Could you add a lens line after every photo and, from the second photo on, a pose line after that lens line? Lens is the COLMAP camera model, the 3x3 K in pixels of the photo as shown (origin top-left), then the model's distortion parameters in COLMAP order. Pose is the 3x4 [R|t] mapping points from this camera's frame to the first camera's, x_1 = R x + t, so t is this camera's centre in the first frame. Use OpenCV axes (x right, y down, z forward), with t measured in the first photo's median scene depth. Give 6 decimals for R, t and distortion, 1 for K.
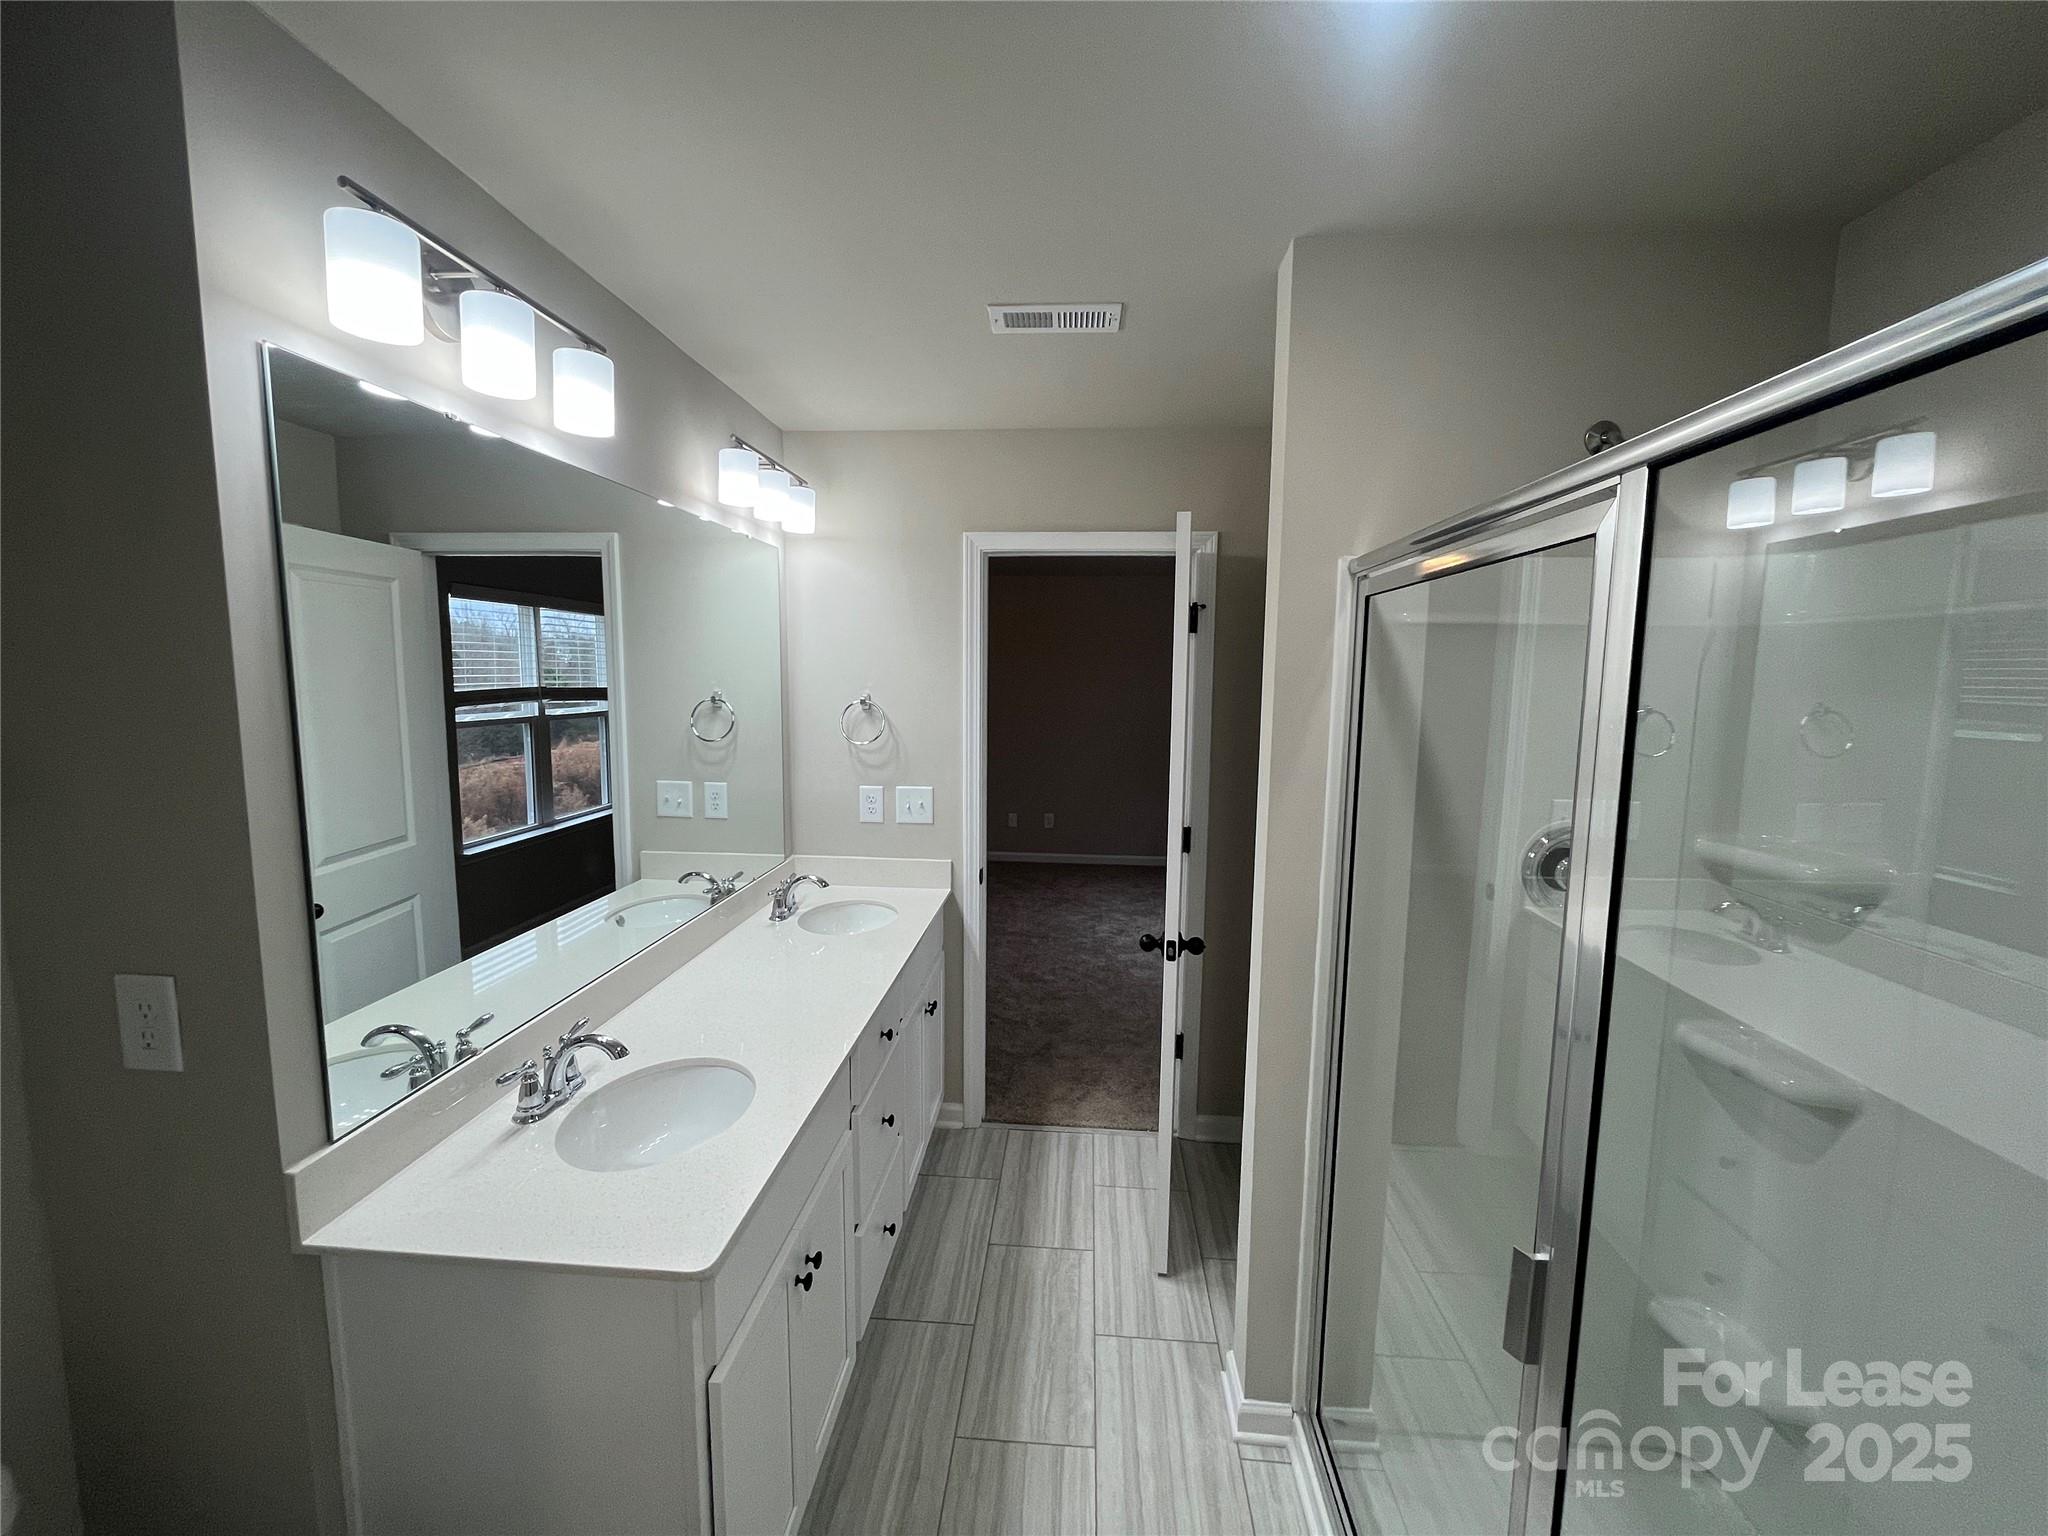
lens RADIAL K [[824.2, 0, 1035.3], [0, 824.2, 781.2], [0, 0, 1]] dist [0.067446, 0.000004]
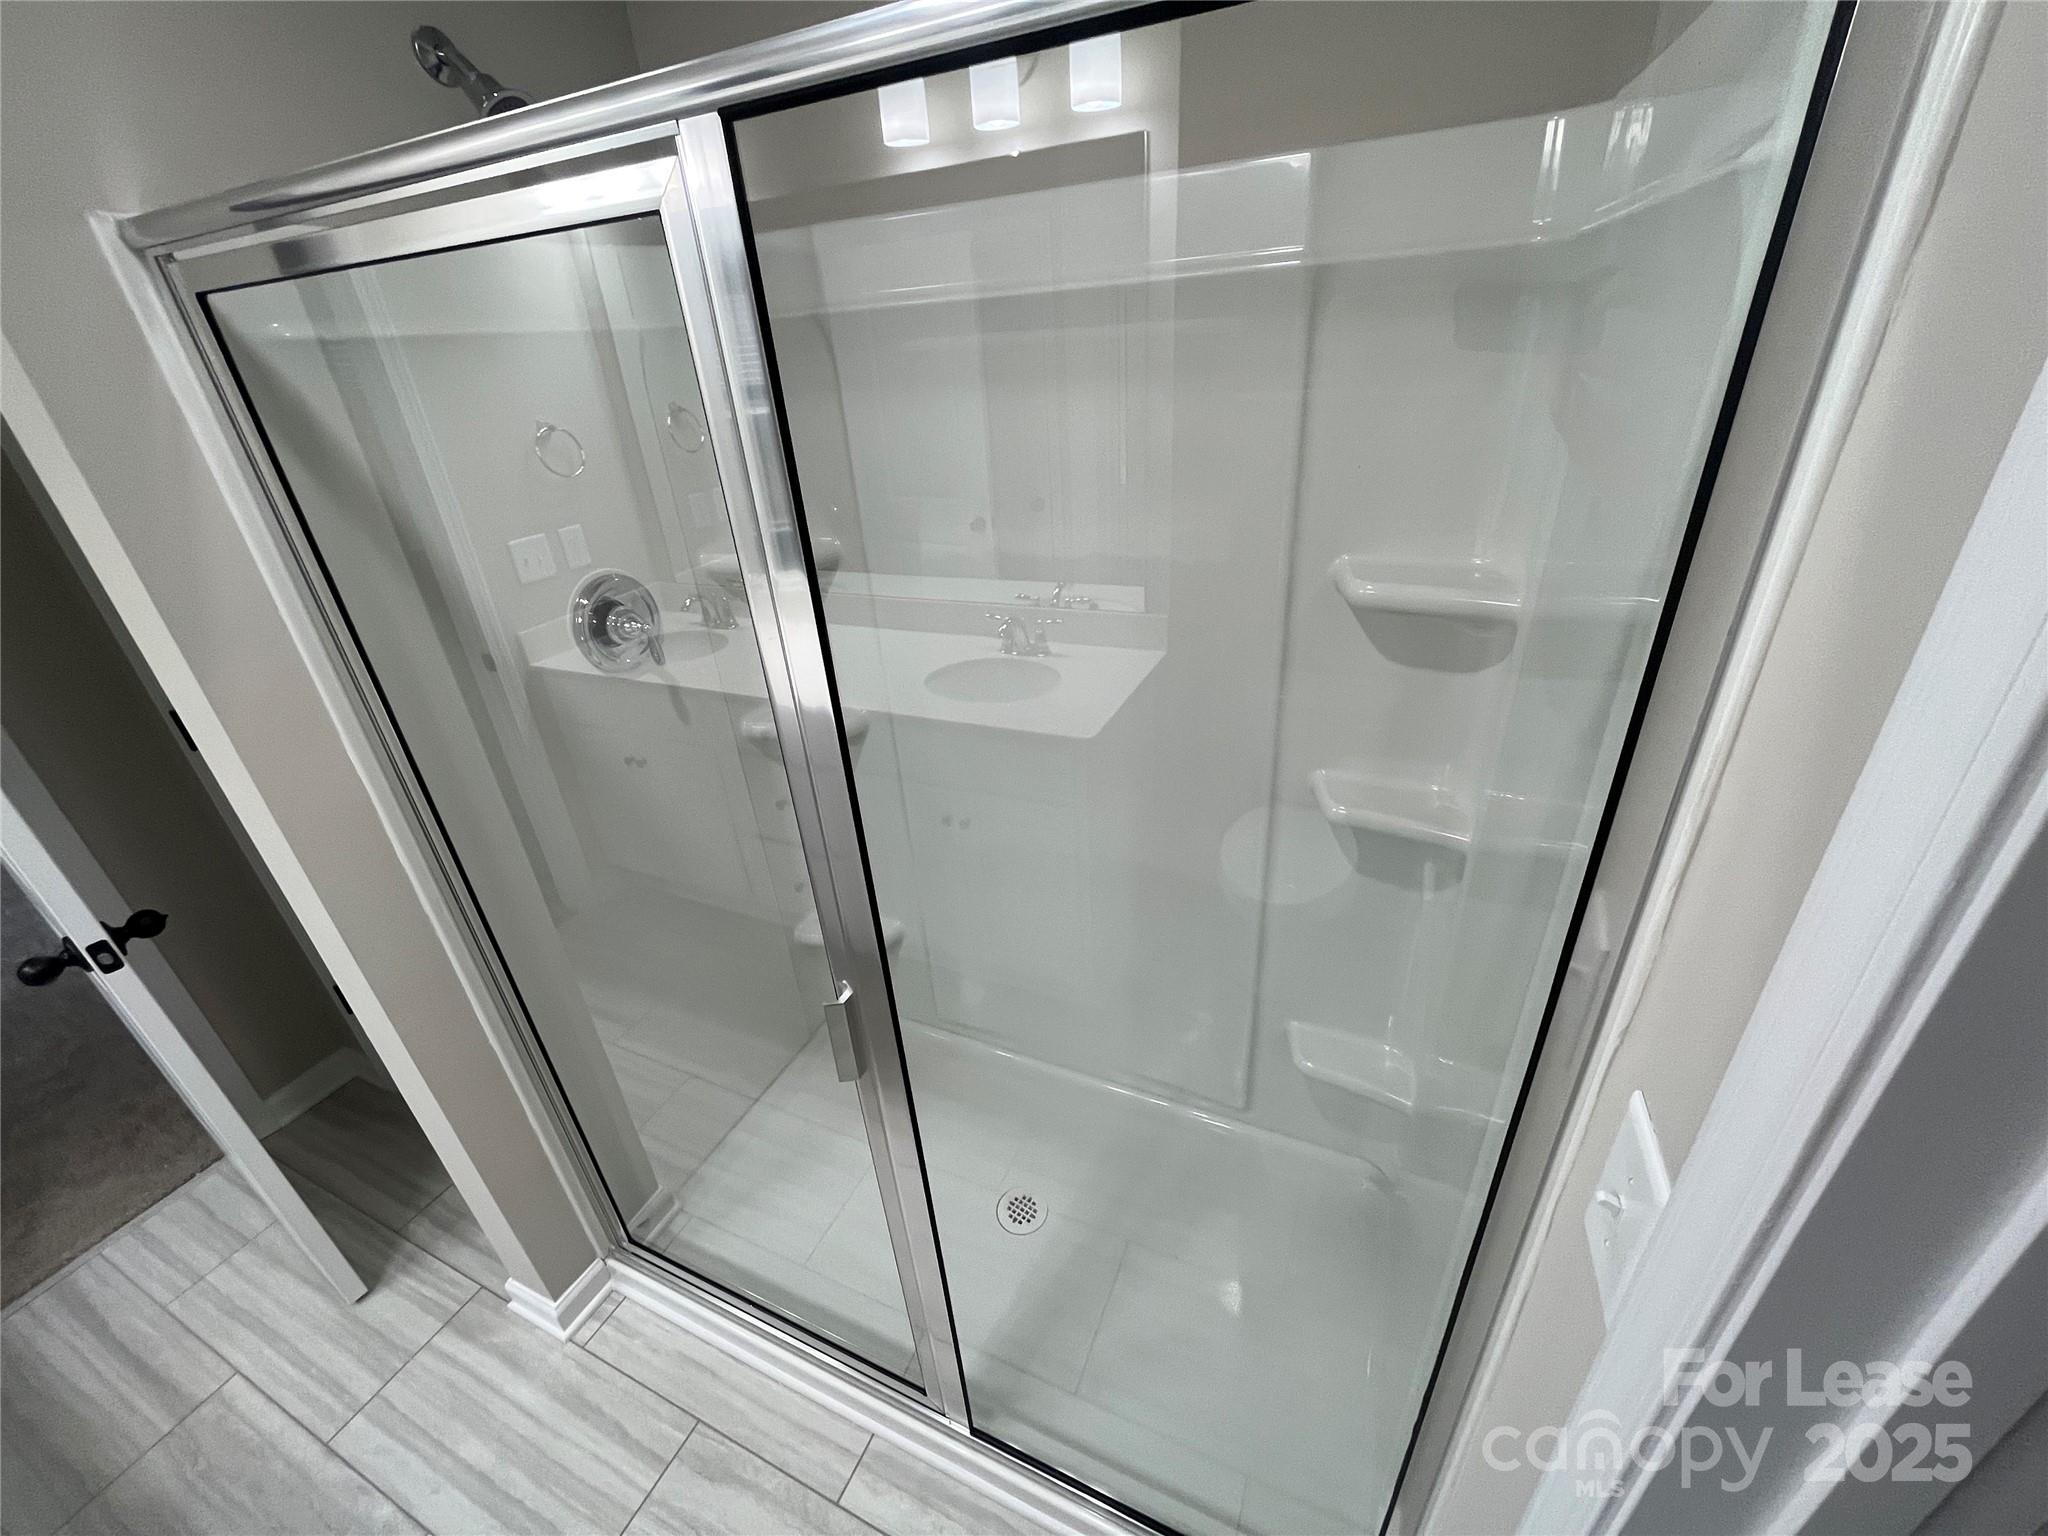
lens RADIAL K [[824.9, 0, 1020.7], [0, 824.9, 758.4], [0, 0, 1]] dist [-0.002113, -0.000006]
pose [[0.361675, -0.463352, 0.809009, -0.012722], [0.200797, 0.886101, 0.417738, -0.044755], [-0.910424, 0.011361, 0.413520, 0.183628]]
